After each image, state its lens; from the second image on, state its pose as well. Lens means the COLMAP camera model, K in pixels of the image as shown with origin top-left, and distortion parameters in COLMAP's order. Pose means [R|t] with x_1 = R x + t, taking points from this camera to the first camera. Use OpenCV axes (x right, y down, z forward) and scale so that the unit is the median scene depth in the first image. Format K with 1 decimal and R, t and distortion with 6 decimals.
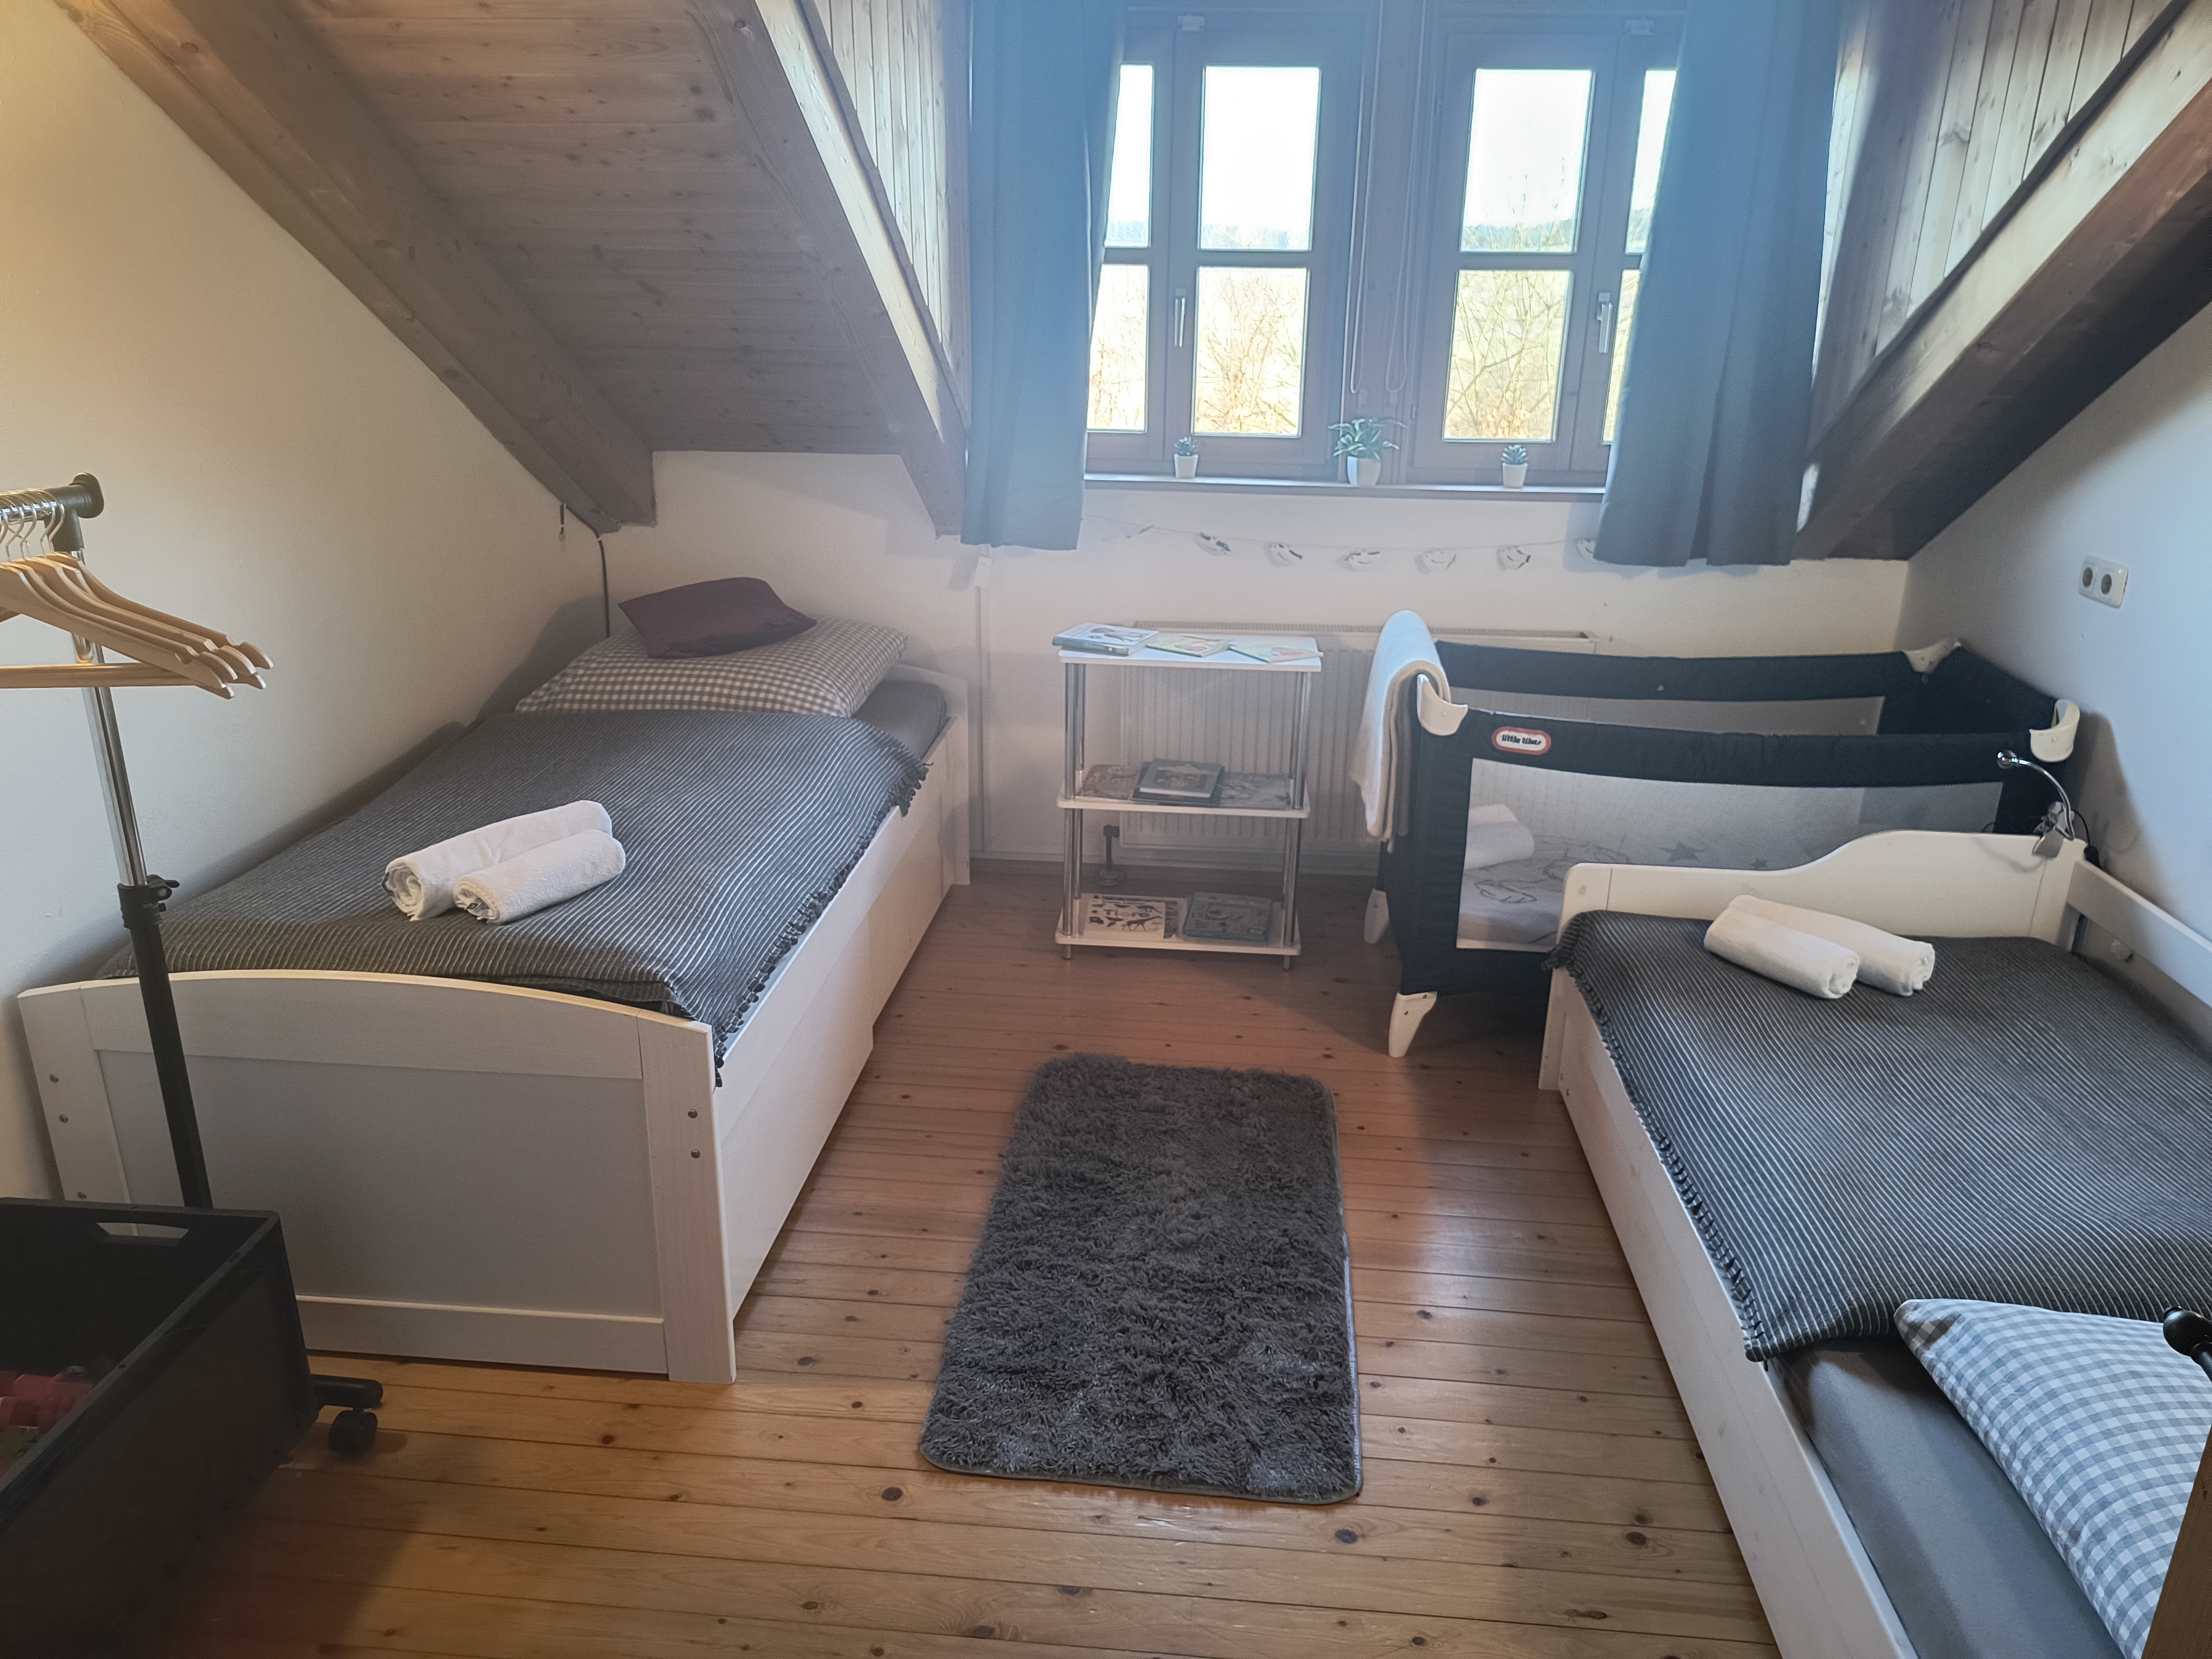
lens RADIAL K [[1510.7, 0, 1106.0], [0, 1510.7, 829.5], [0, 0, 1]] dist [0.064974, -0.069809]
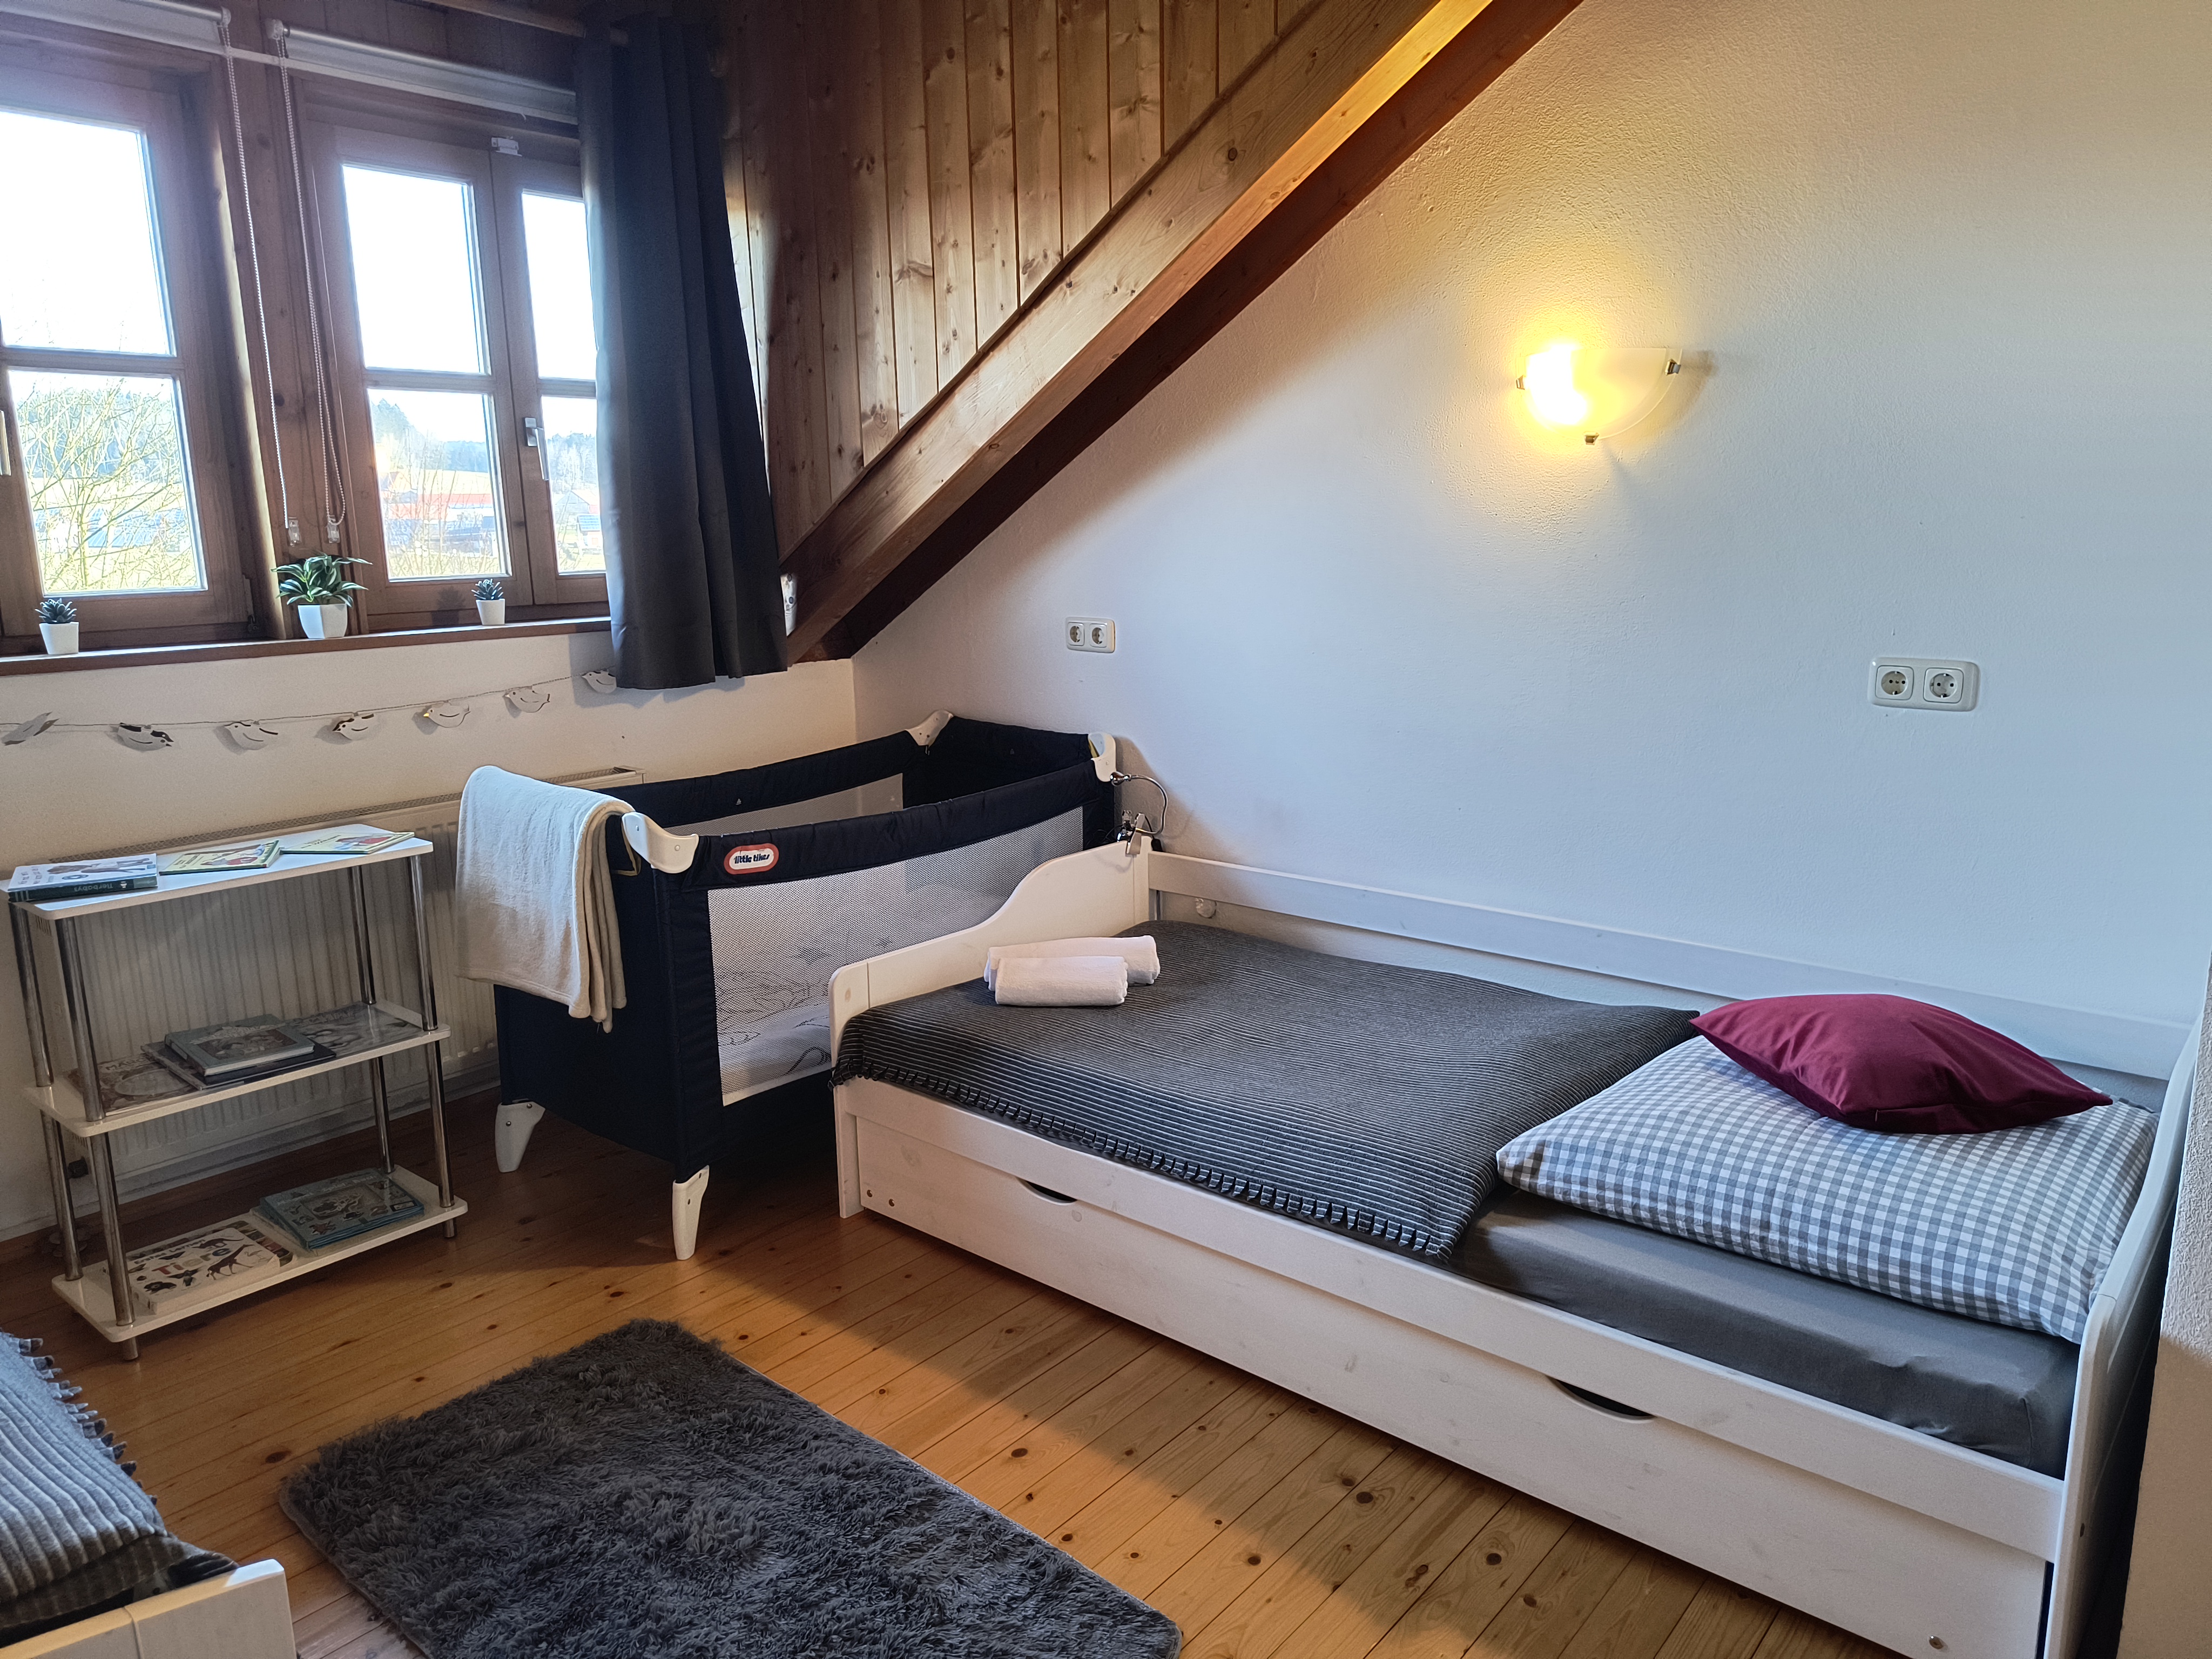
lens RADIAL K [[1510.7, 0, 1106.0], [0, 1510.7, 829.5], [0, 0, 1]] dist [0.064974, -0.069809]
pose [[0.576918, -0.194583, 0.793287, -0.320667], [0.293033, 0.955864, 0.021353, -0.031013], [-0.762429, 0.220140, 0.608474, 0.259415]]
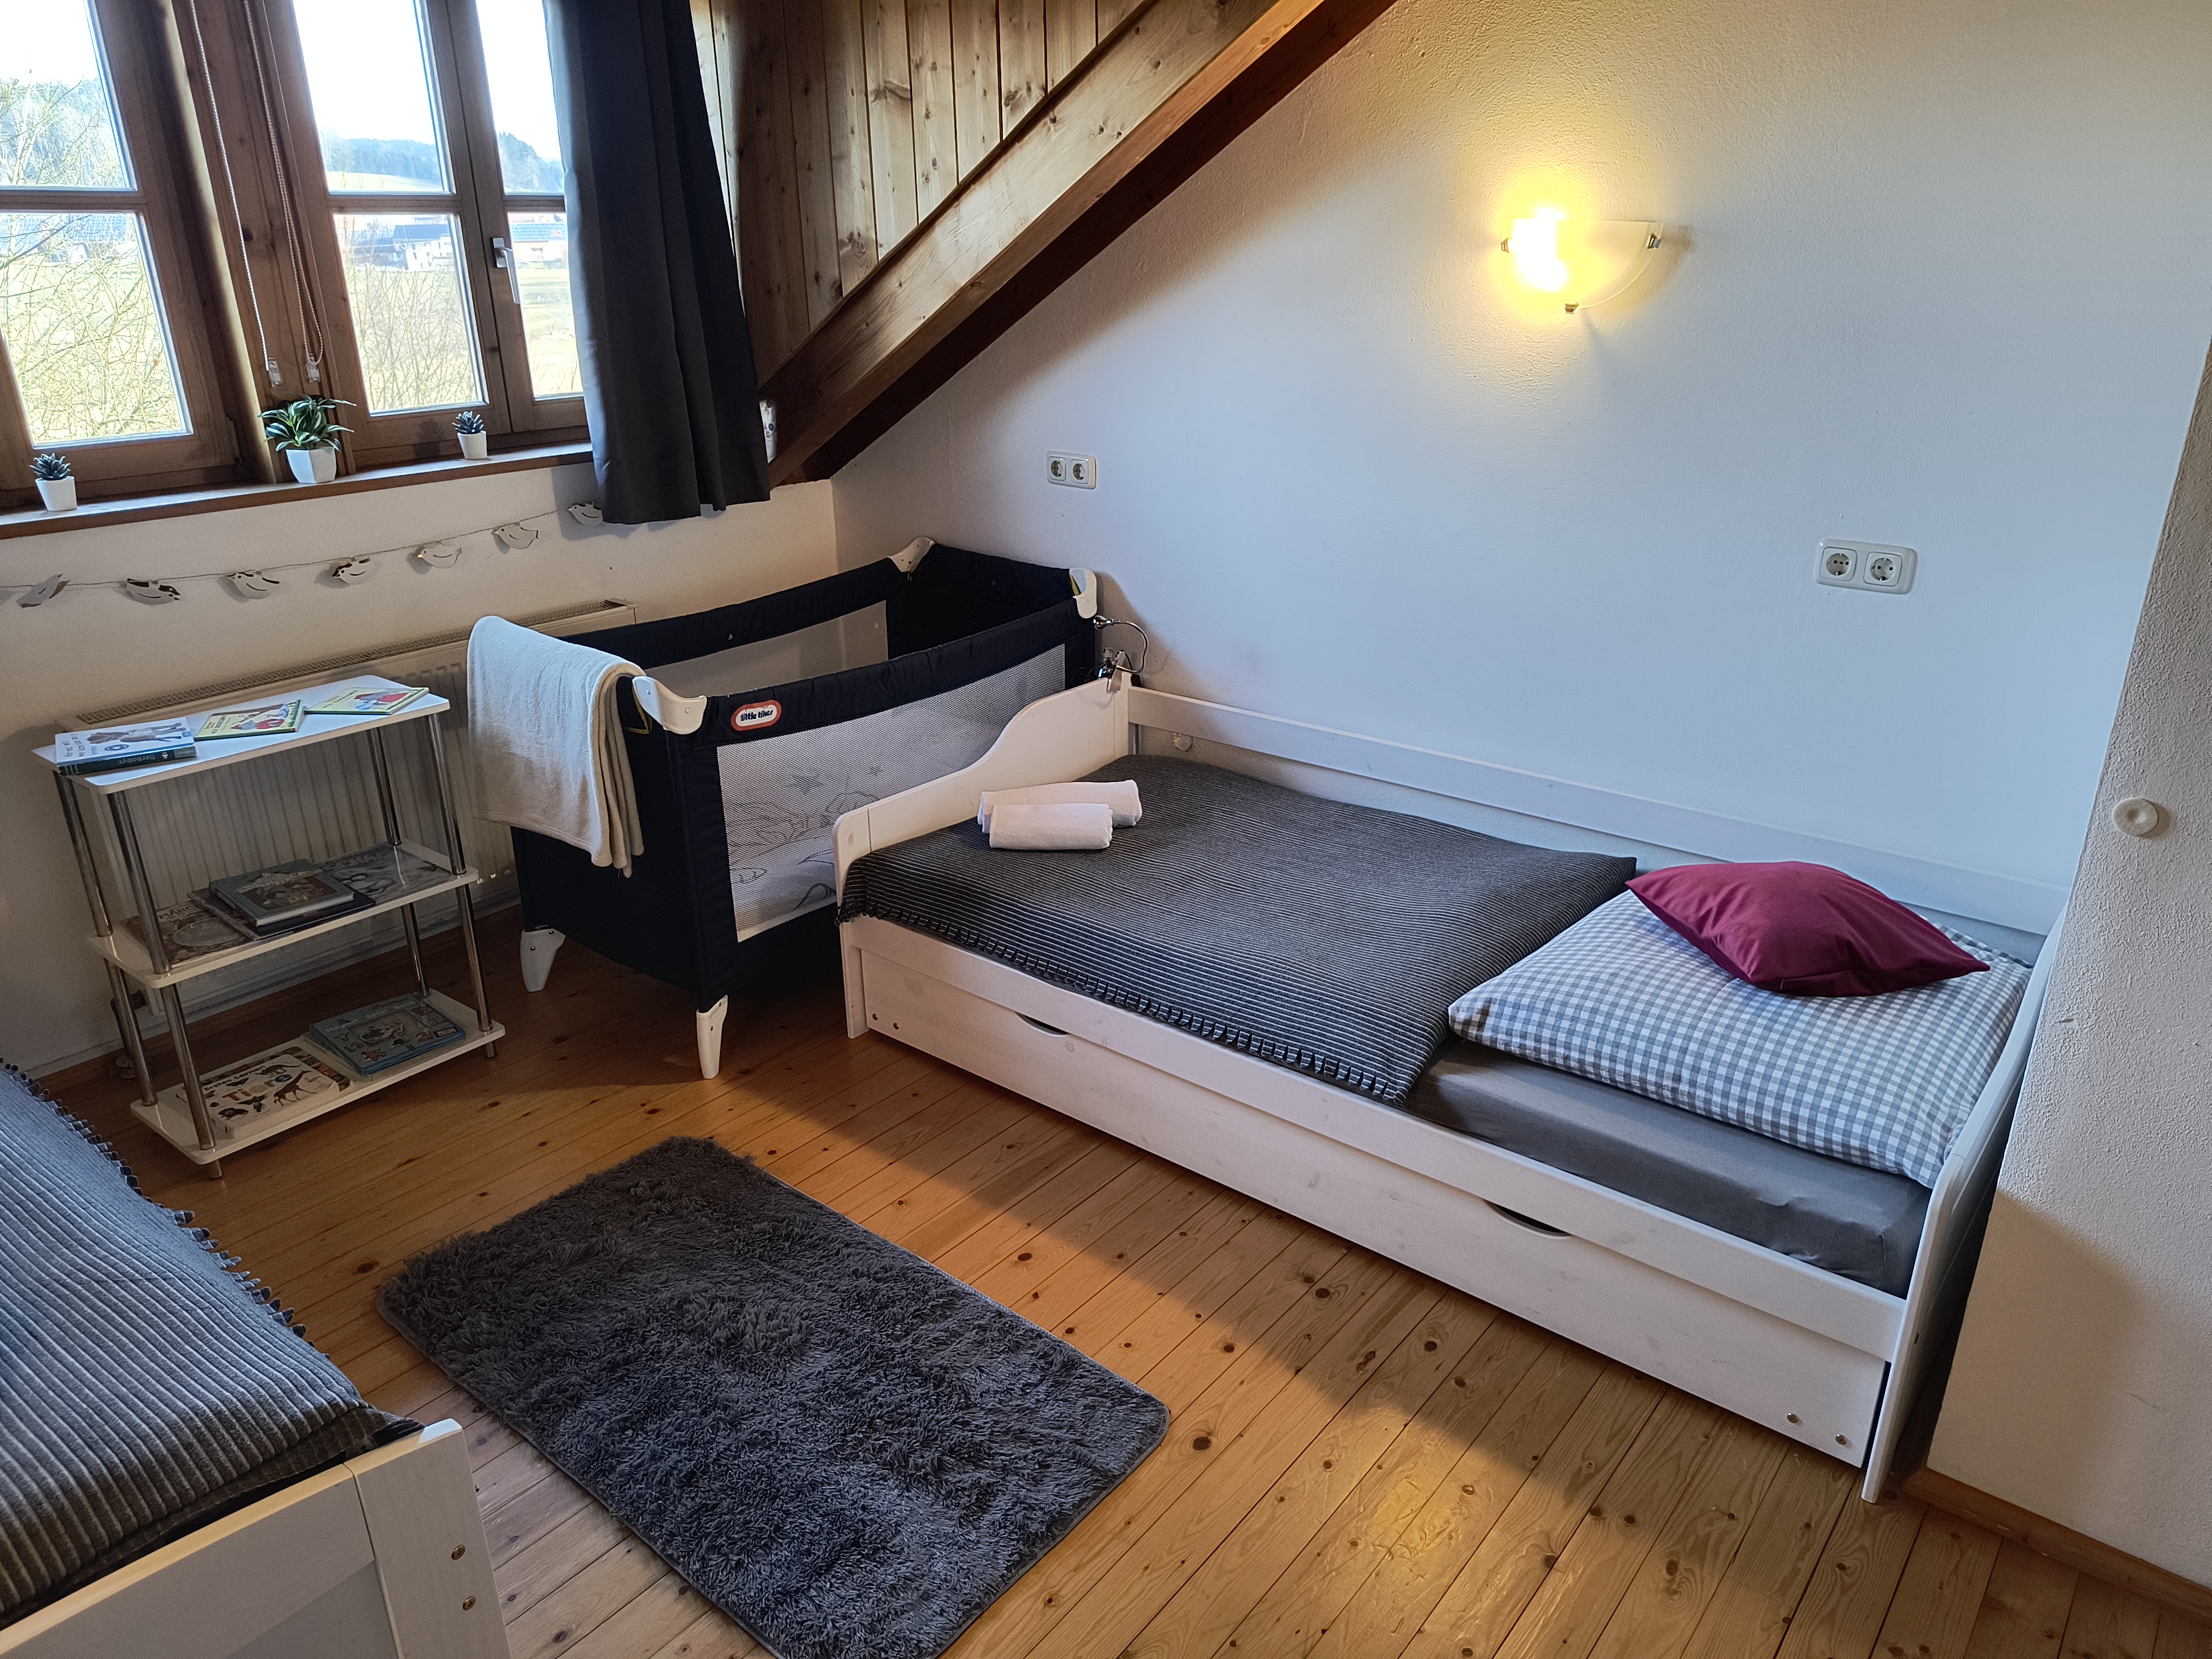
lens RADIAL K [[1514.6, 0, 1106.6], [0, 1514.6, 840.9], [0, 0, 1]] dist [0.075019, -0.082399]
pose [[0.554006, -0.333525, 0.762783, -0.360982], [0.290544, 0.936092, 0.198284, -0.107875], [-0.780168, 0.111771, 0.615504, 0.224841]]
